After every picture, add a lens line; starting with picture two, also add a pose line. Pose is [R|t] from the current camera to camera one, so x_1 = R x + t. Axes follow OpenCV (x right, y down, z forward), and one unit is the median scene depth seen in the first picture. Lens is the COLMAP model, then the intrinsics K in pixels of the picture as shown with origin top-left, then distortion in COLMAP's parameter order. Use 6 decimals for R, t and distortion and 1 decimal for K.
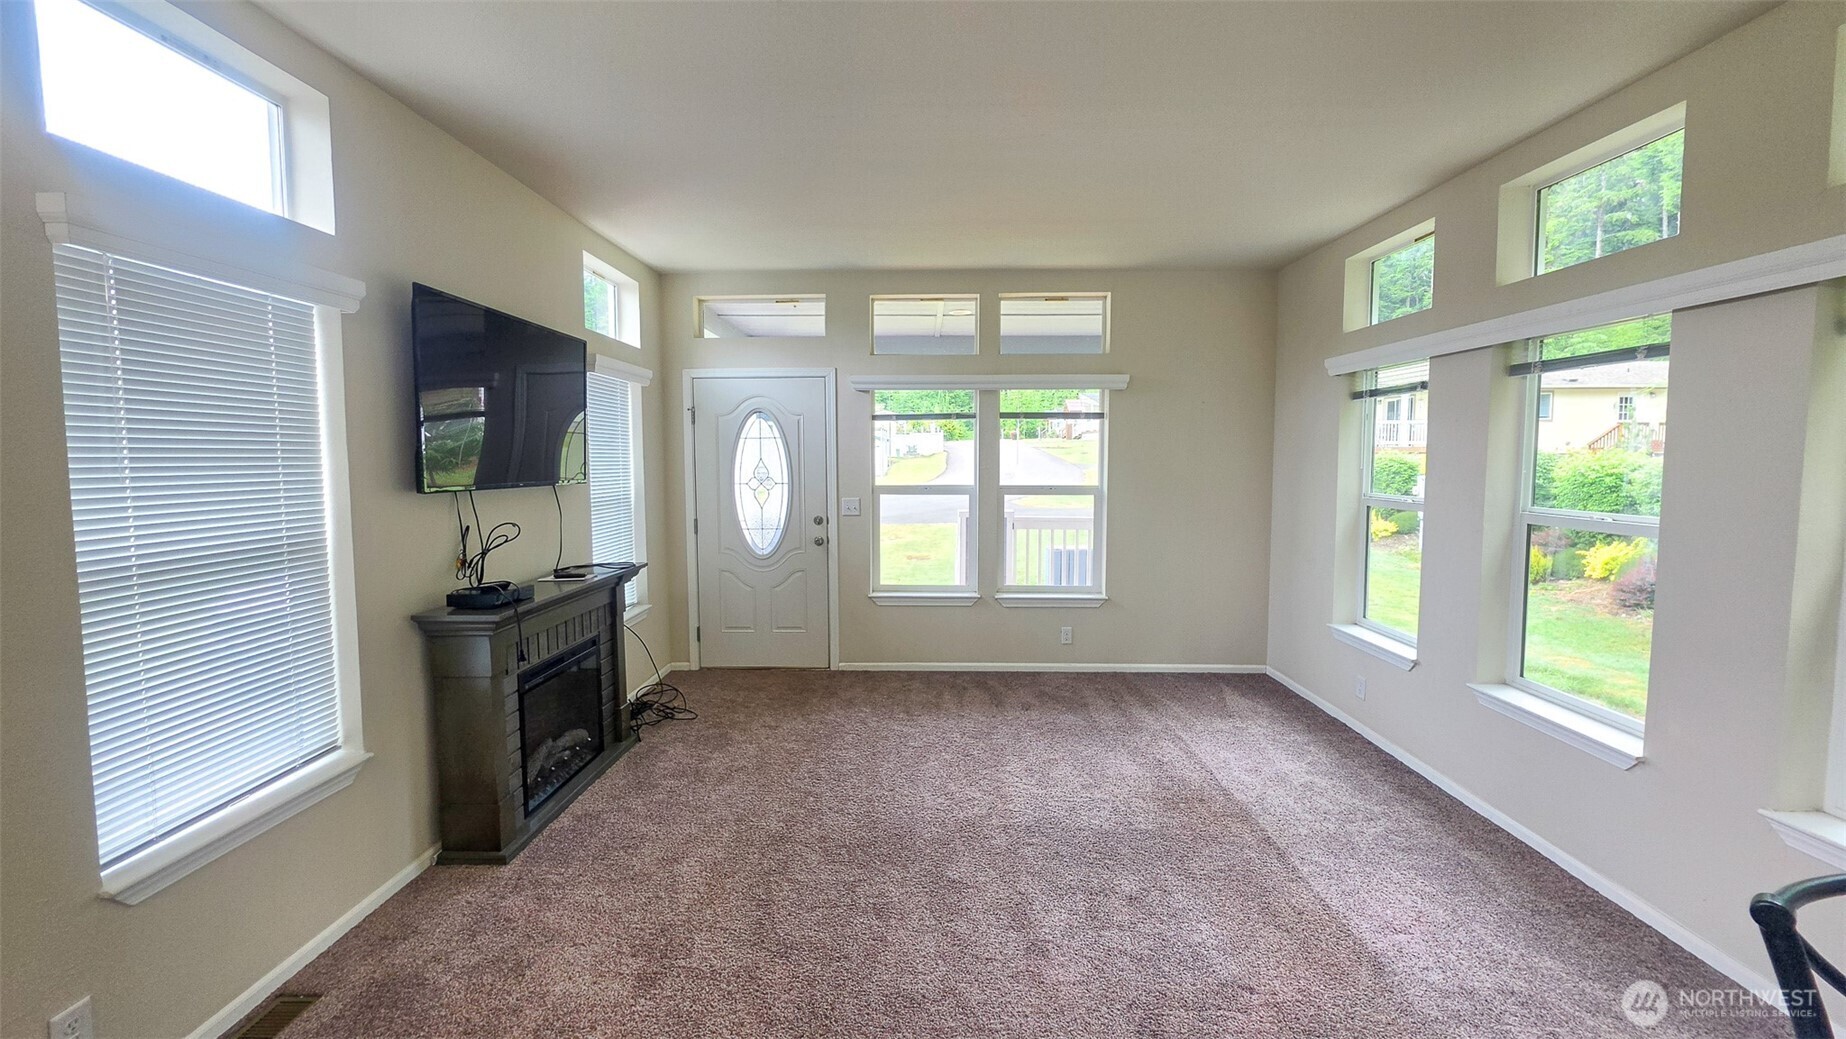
lens RADIAL K [[740.5, 0, 919.5], [0, 740.5, 507.6], [0, 0, 1]] dist [-0.001502, 0.000036]
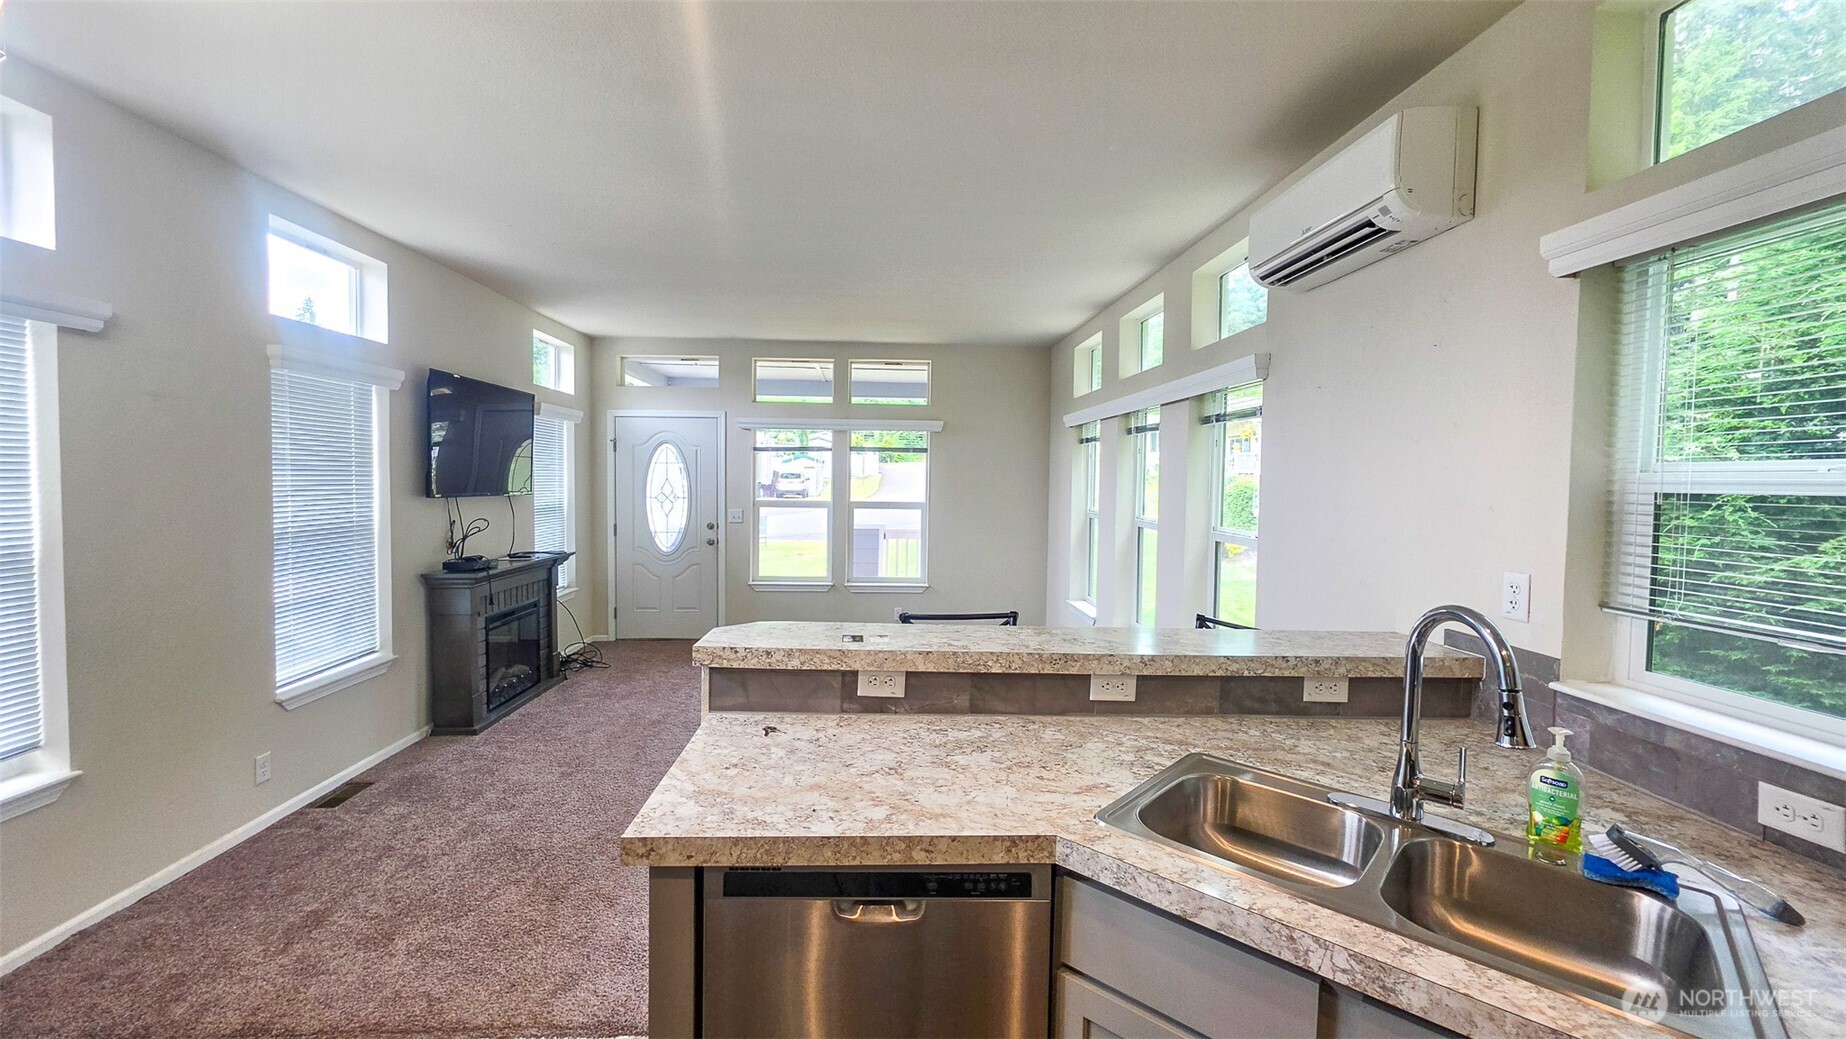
lens RADIAL K [[740.5, 0, 919.5], [0, 740.5, 507.6], [0, 0, 1]] dist [-0.001502, 0.000036]
pose [[0.997032, 0.012003, 0.076050, 0.167503], [-0.009782, 0.999517, -0.029514, 0.024679], [-0.076367, 0.028682, 0.996667, -0.430958]]
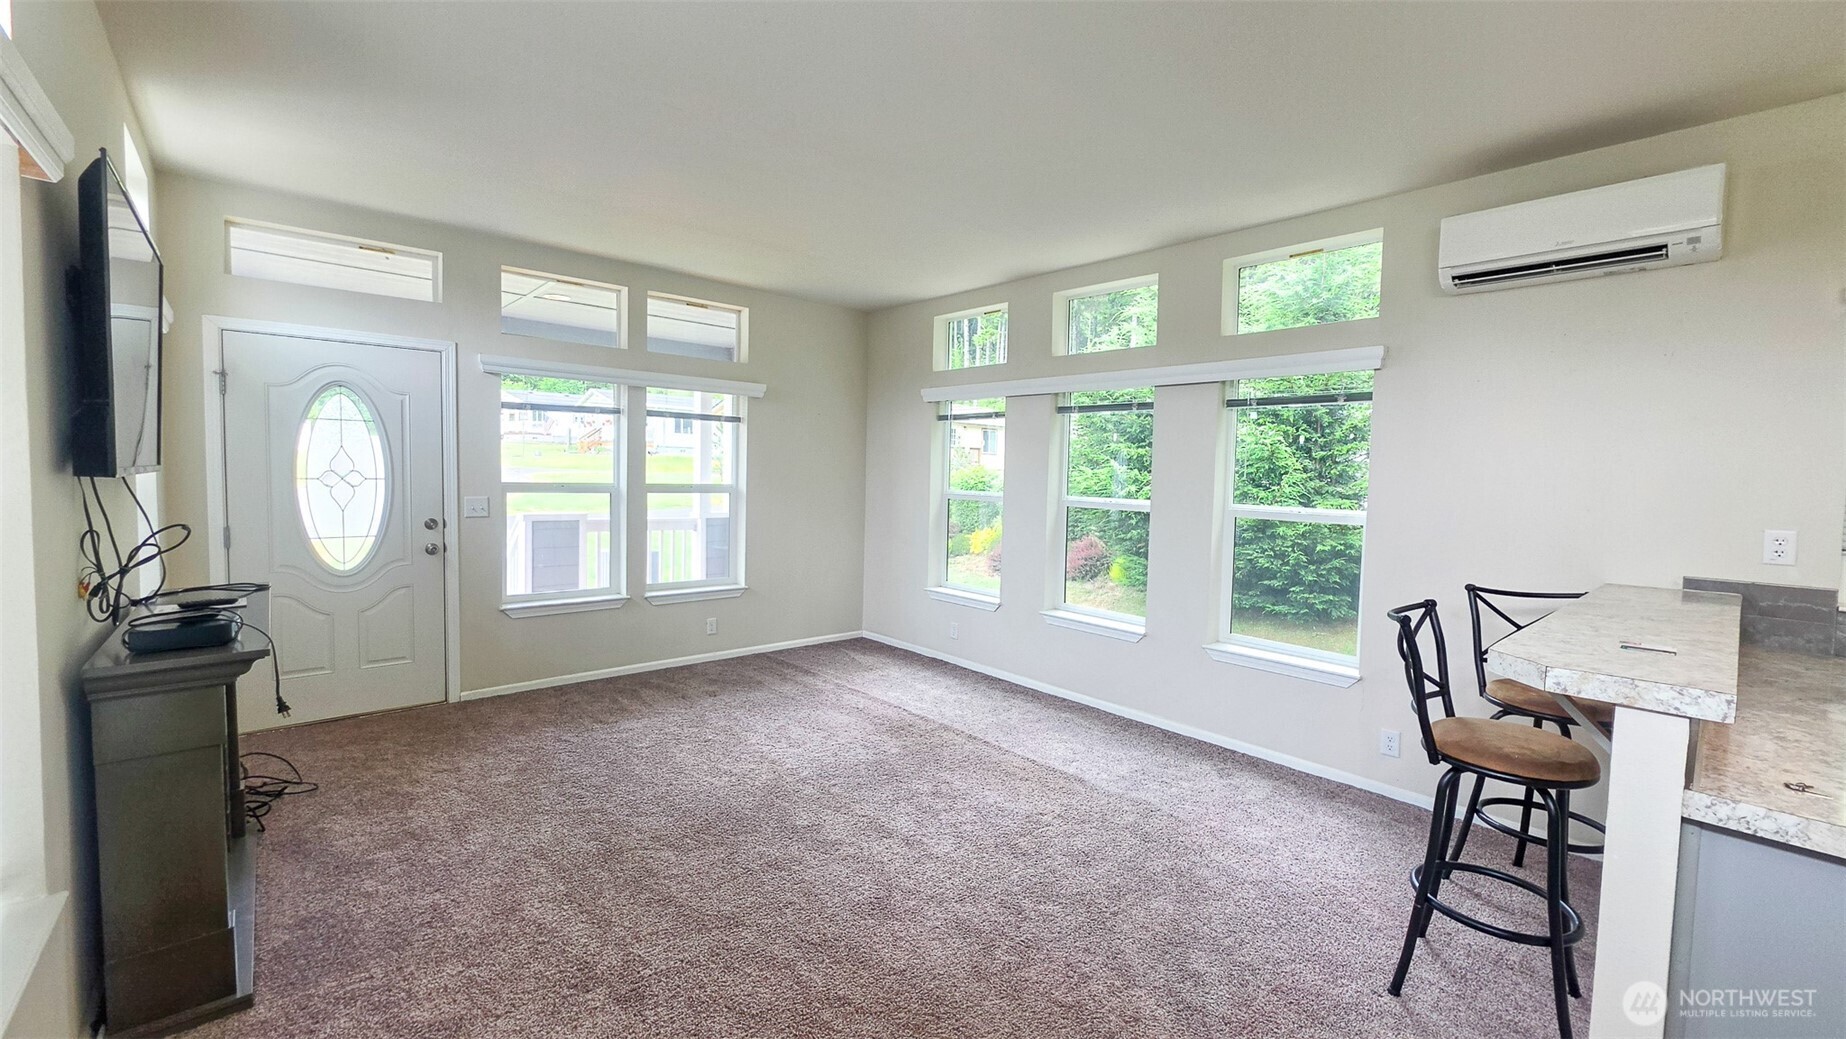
lens RADIAL K [[740.5, 0, 919.5], [0, 740.5, 507.6], [0, 0, 1]] dist [-0.001502, 0.000036]
pose [[0.733670, -0.014758, 0.679345, -0.374994], [0.021310, 0.999772, -0.001295, 0.014685], [-0.679171, 0.015427, 0.733818, 0.029867]]
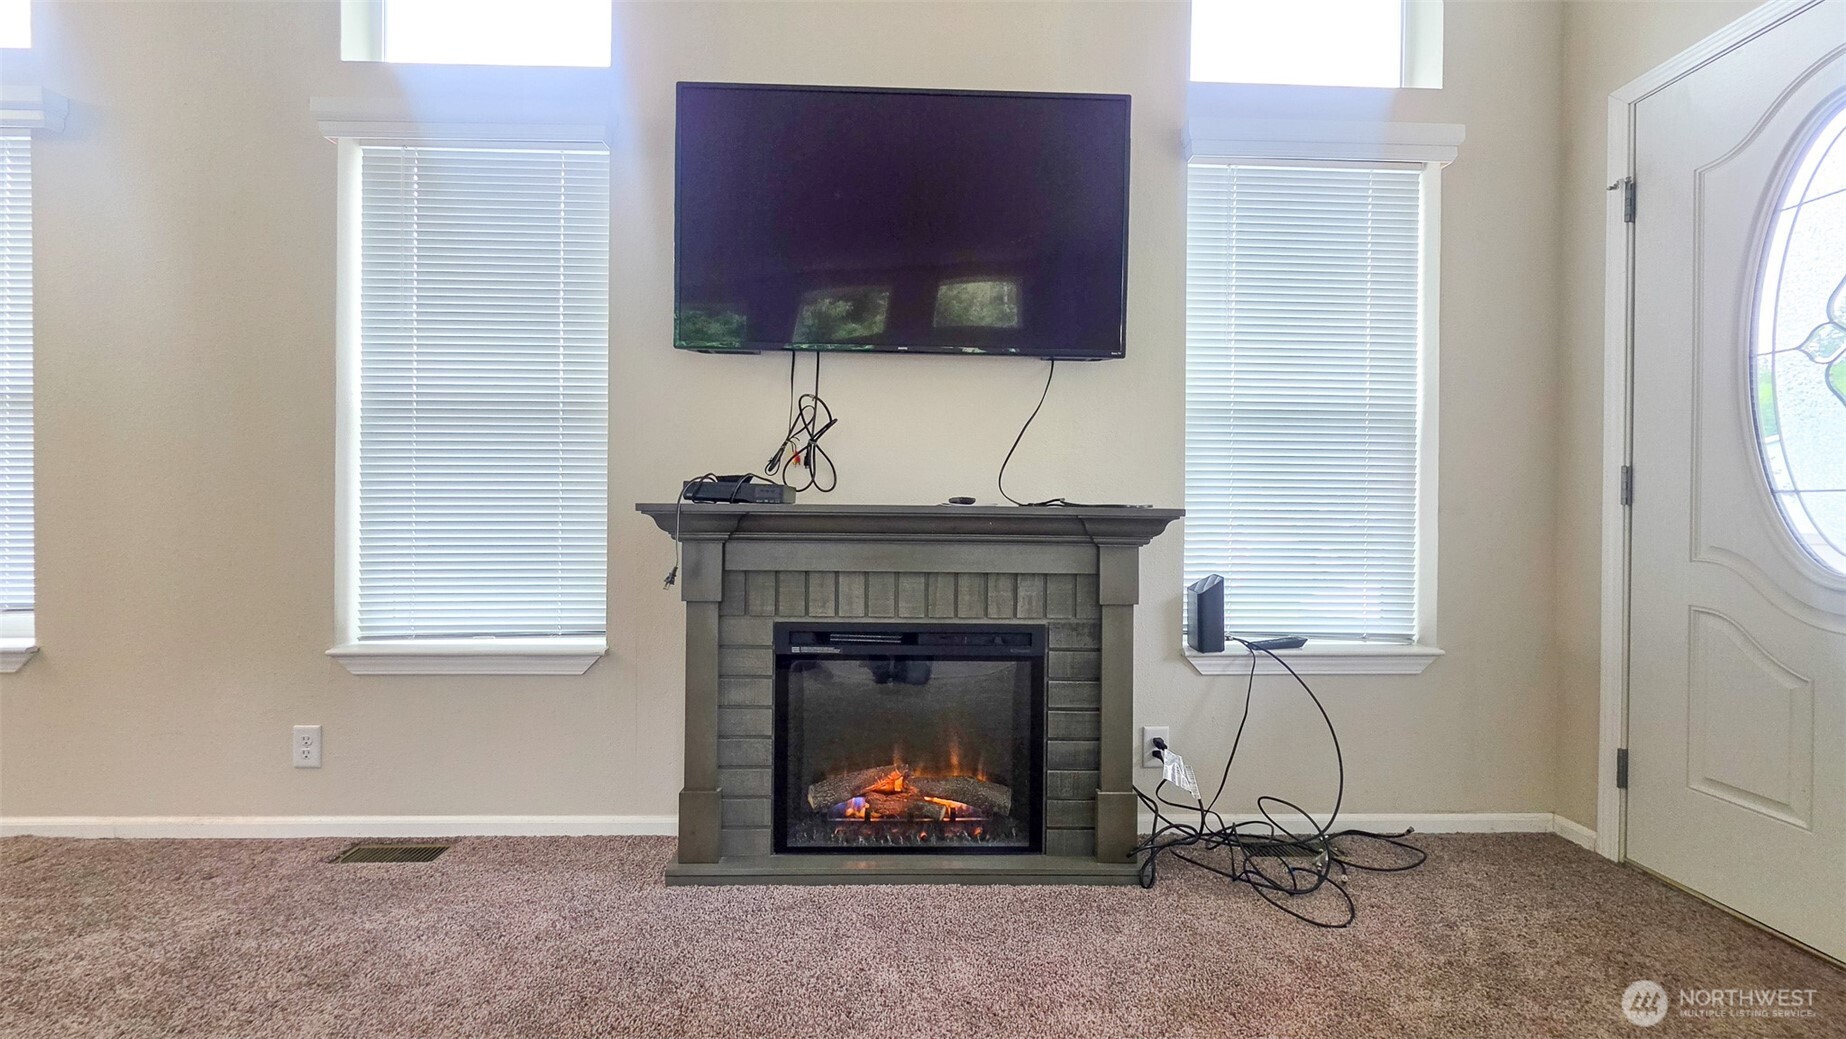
lens RADIAL K [[740.5, 0, 919.5], [0, 740.5, 507.6], [0, 0, 1]] dist [-0.001502, 0.000036]
pose [[0.047837, 0.006741, -0.998832, 0.081120], [-0.075613, 0.997132, 0.003109, 0.080260], [0.995989, 0.075376, 0.048210, 0.778340]]
